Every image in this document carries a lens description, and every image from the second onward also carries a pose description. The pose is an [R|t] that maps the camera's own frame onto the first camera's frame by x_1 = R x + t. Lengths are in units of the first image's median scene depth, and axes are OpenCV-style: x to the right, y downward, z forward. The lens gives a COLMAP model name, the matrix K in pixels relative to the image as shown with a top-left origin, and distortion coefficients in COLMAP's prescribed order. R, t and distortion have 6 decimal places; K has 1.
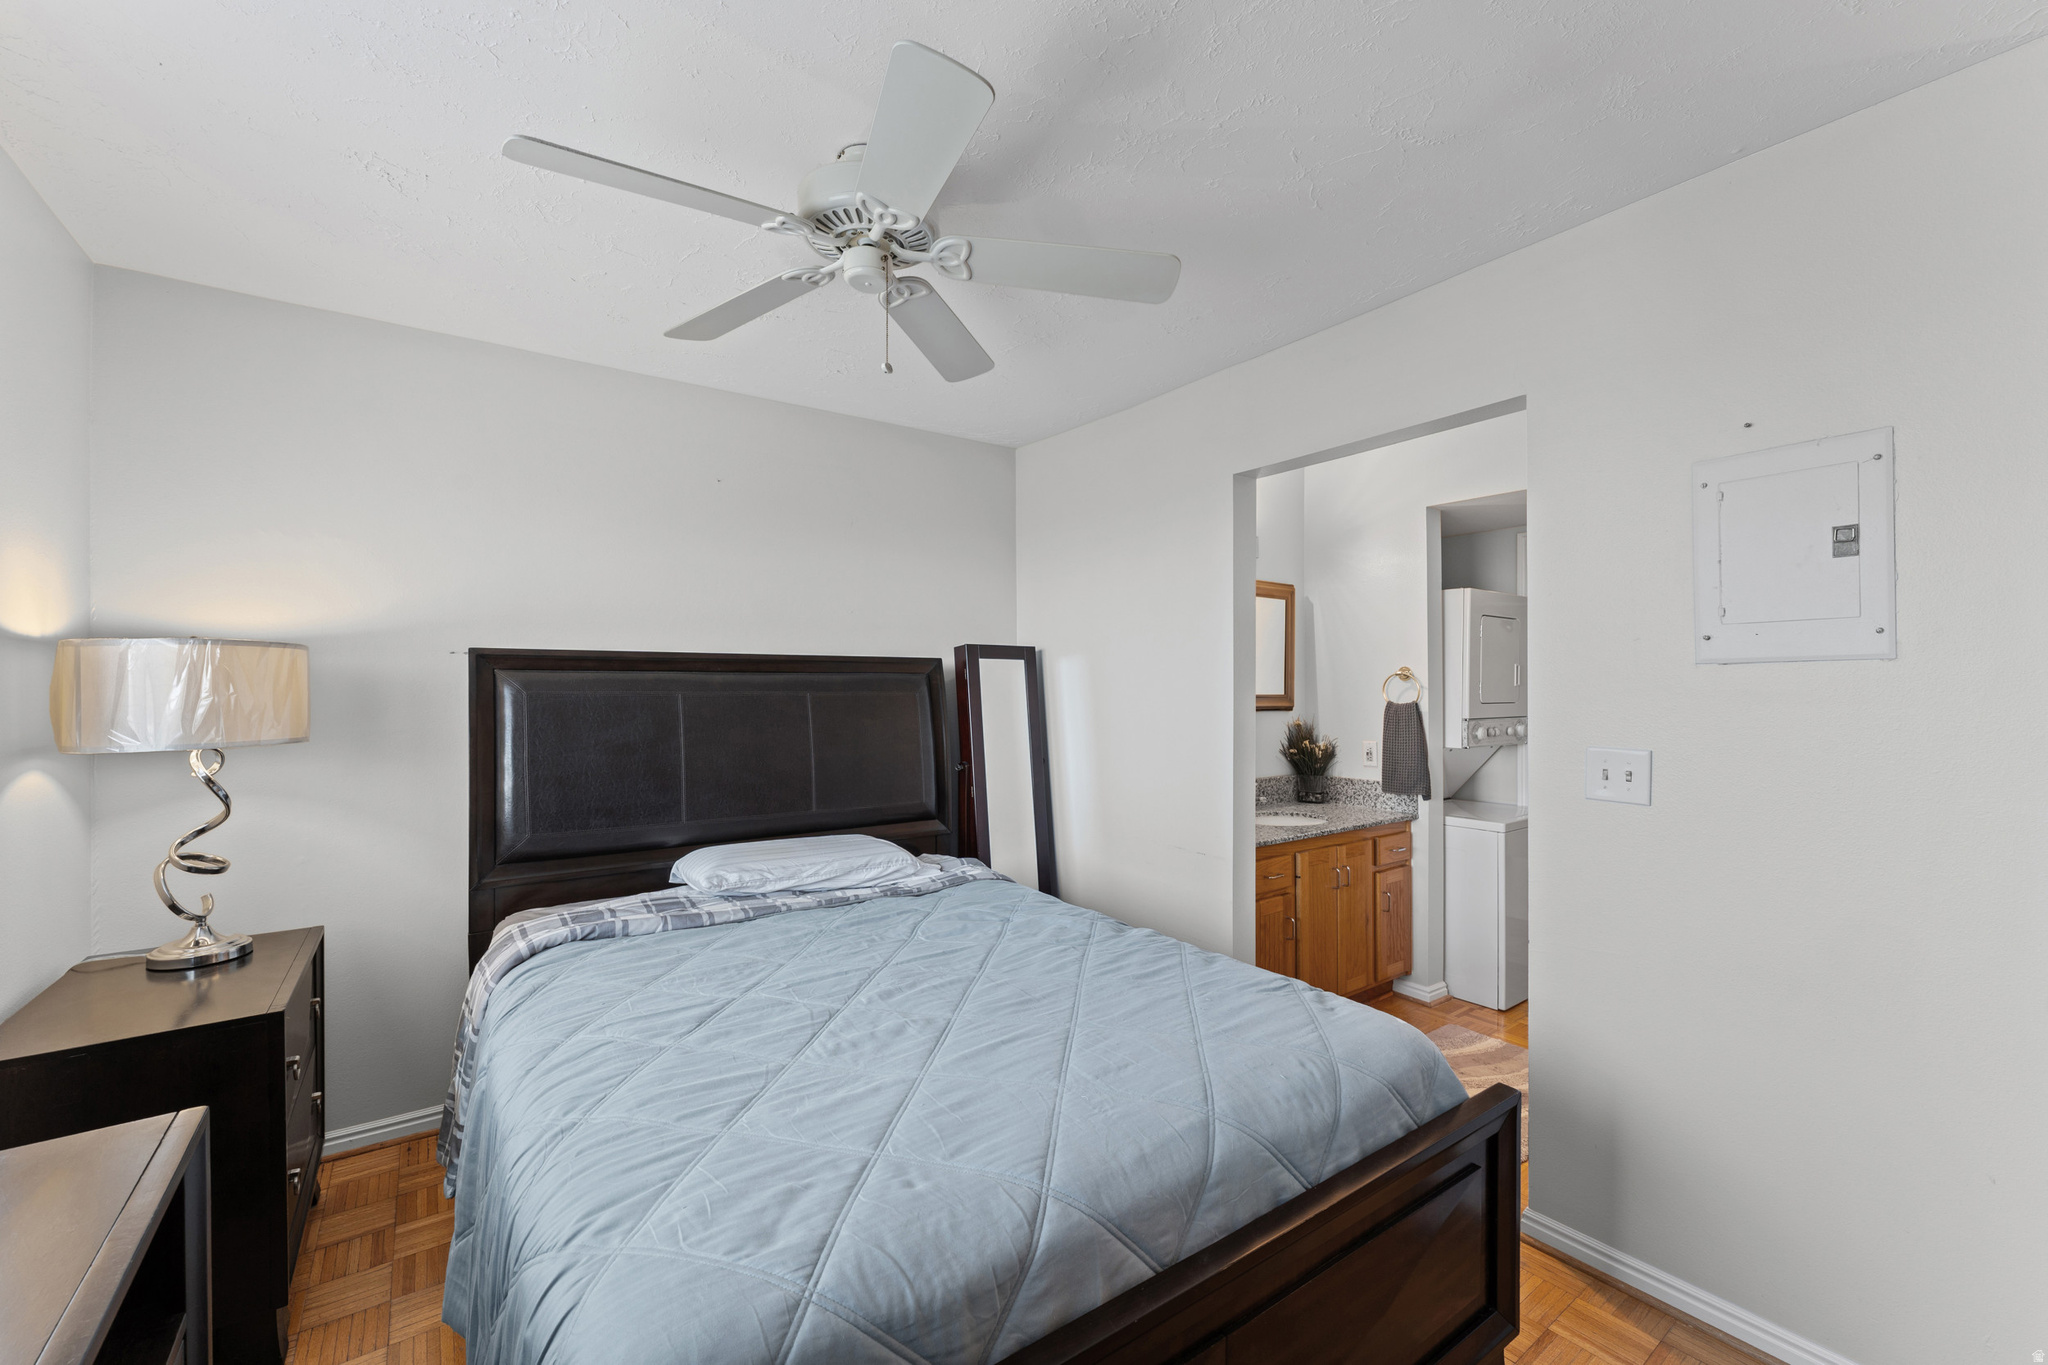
lens RADIAL K [[817.6, 0, 1012.9], [0, 817.6, 692.9], [0, 0, 1]] dist [0.004416, 0.000094]
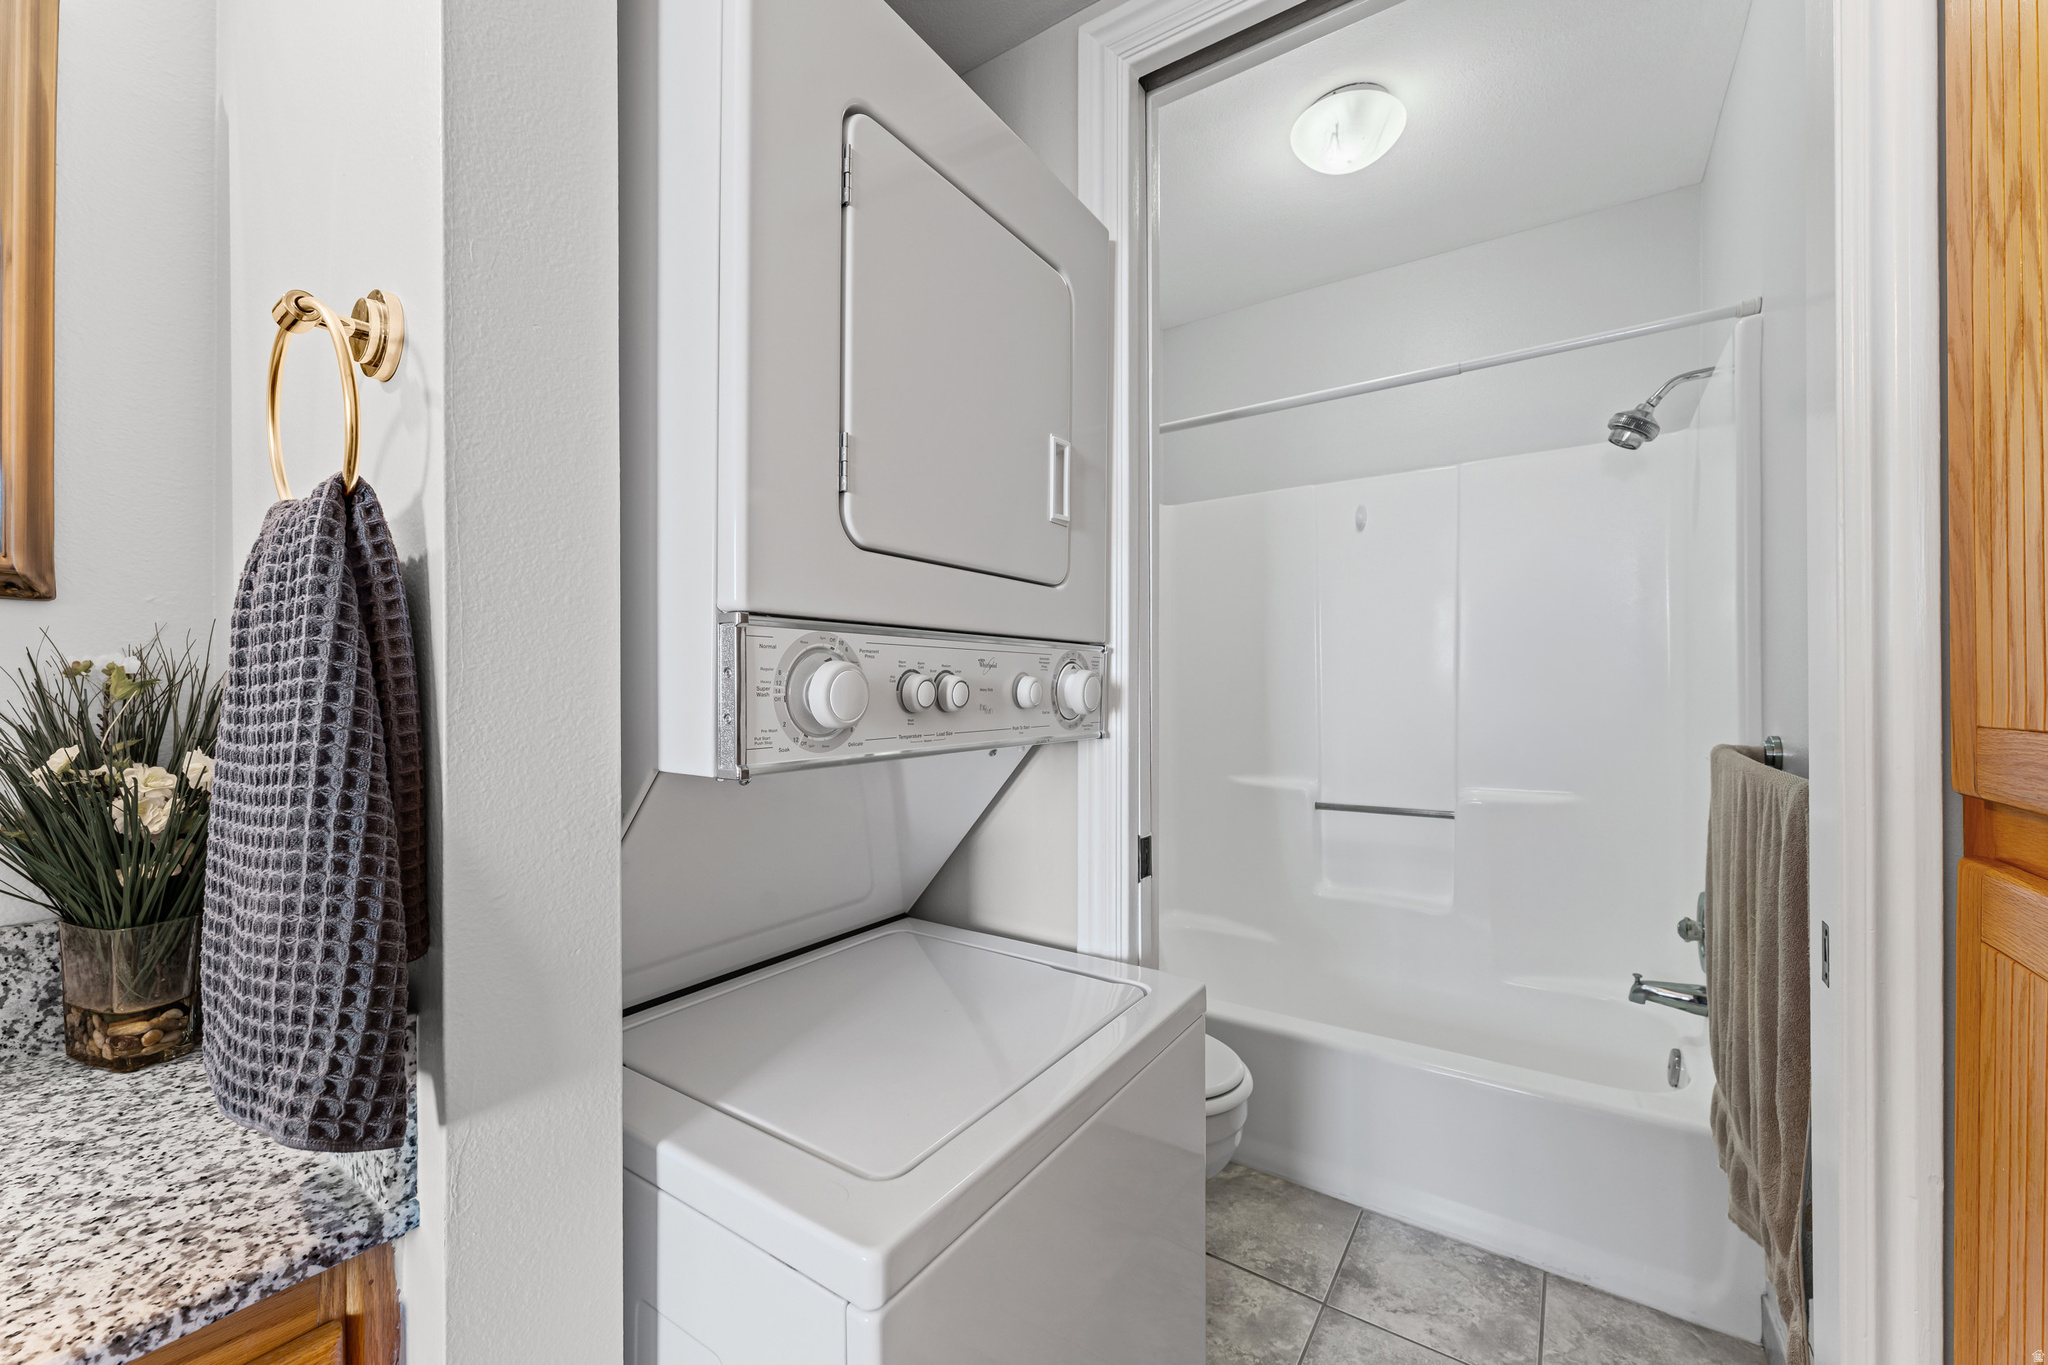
lens RADIAL K [[817.6, 0, 1015.4], [0, 817.6, 686.9], [0, 0, 1]] dist [0.004416, 0.000094]
pose [[0.942214, 0.000083, 0.335011, 0.543646], [0.000172, 1.000000, -0.000733, 0.047758], [-0.335011, 0.000748, 0.942214, 0.800117]]
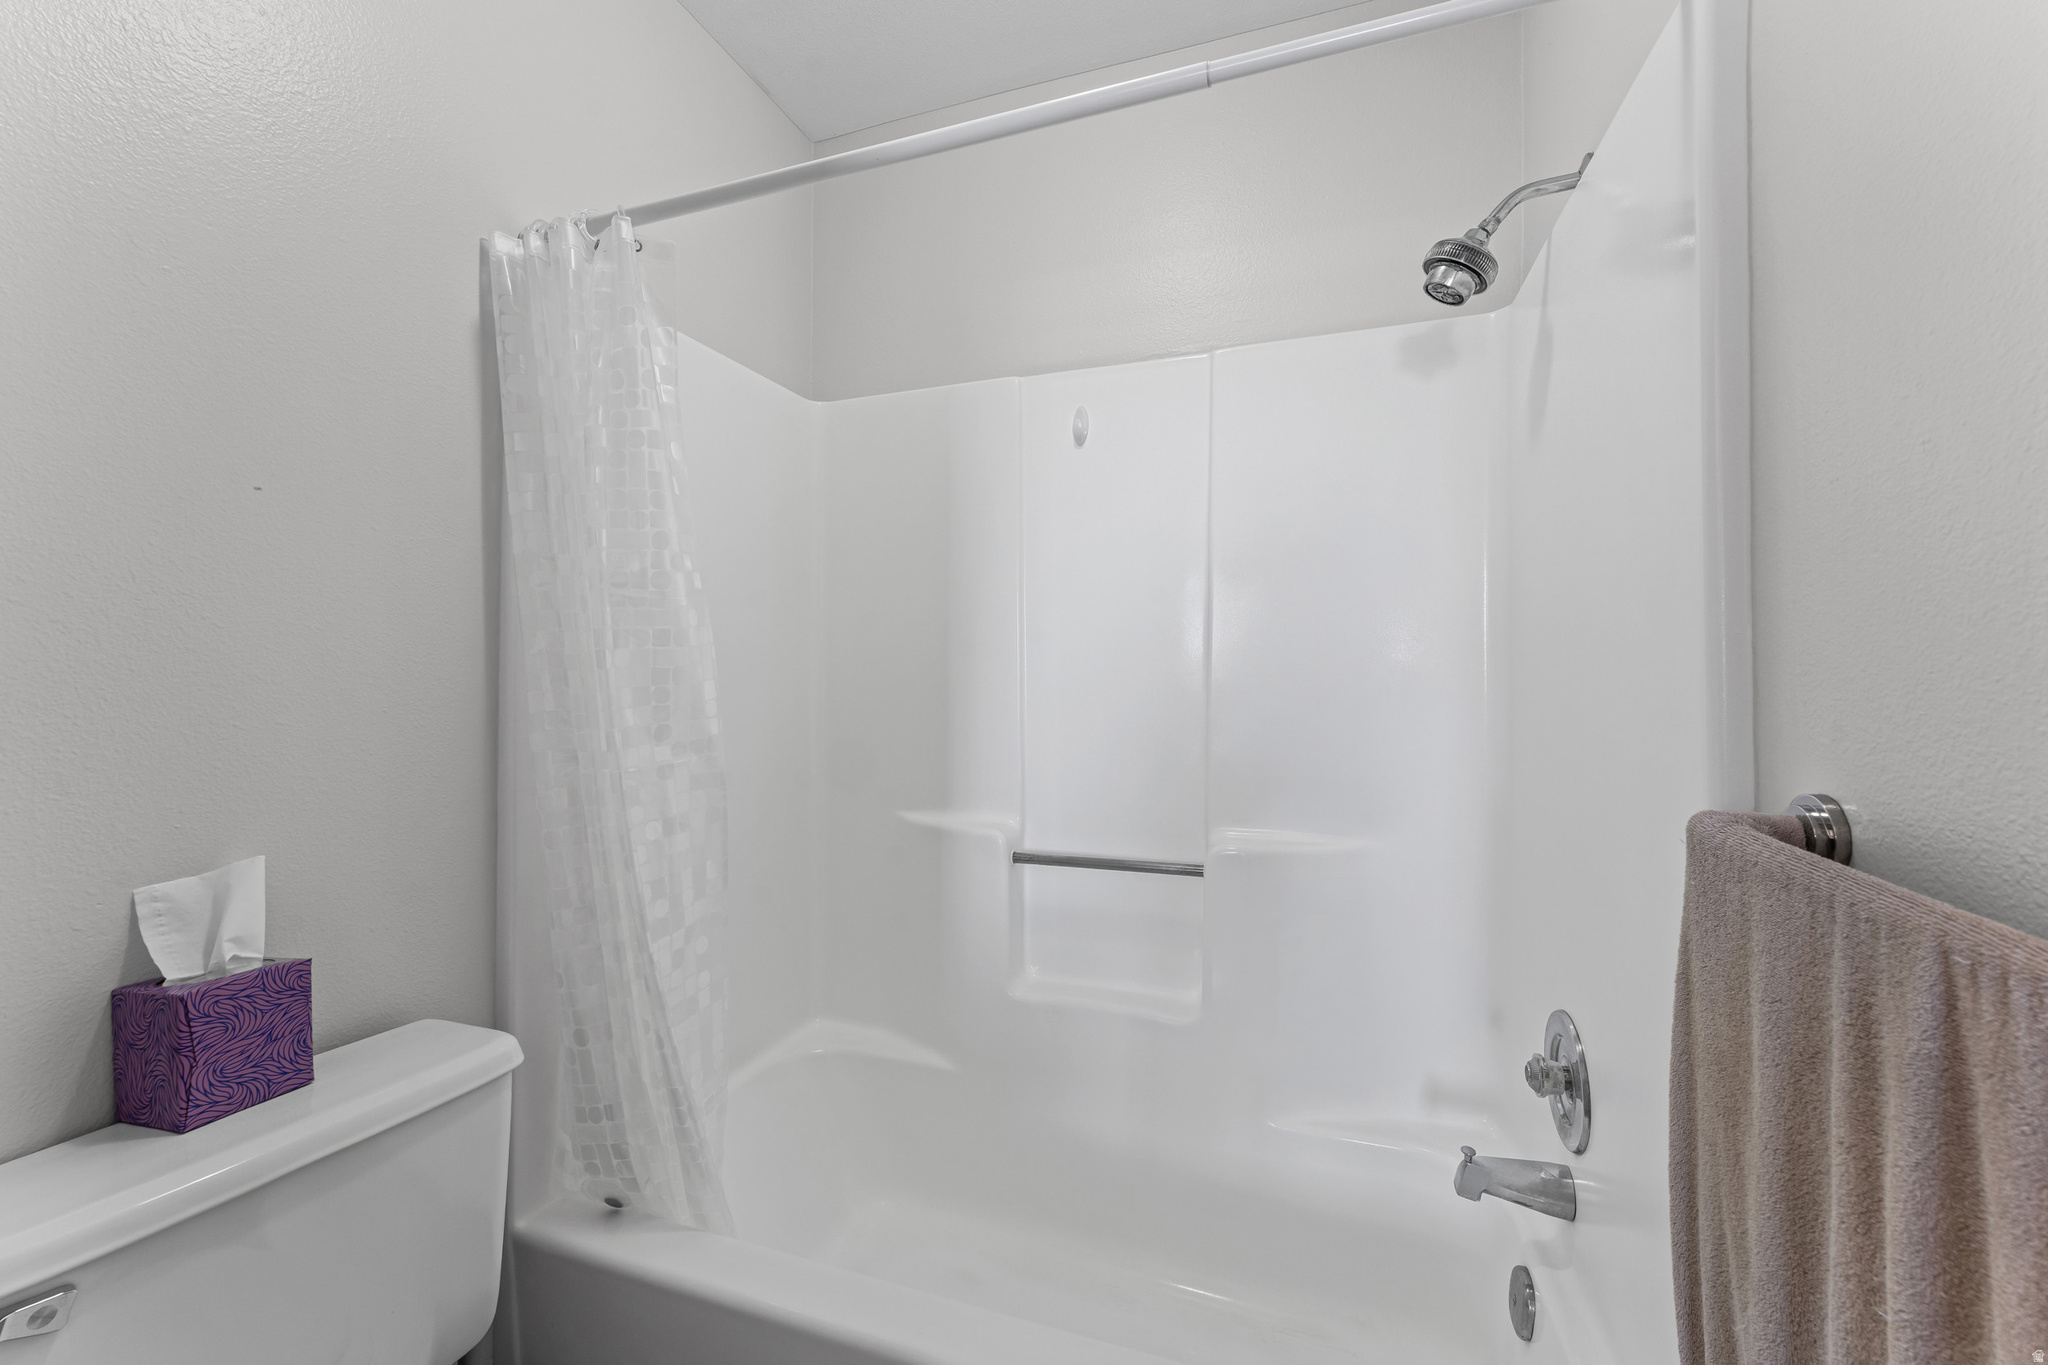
lens RADIAL K [[817.6, 0, 1025.4], [0, 817.6, 669.0], [0, 0, 1]] dist [0.004416, 0.000094]
pose [[0.819699, 0.005041, 0.572773, 0.763444], [-0.002603, 0.999984, -0.005076, 0.044964], [-0.572789, 0.002670, 0.819699, 0.994480]]
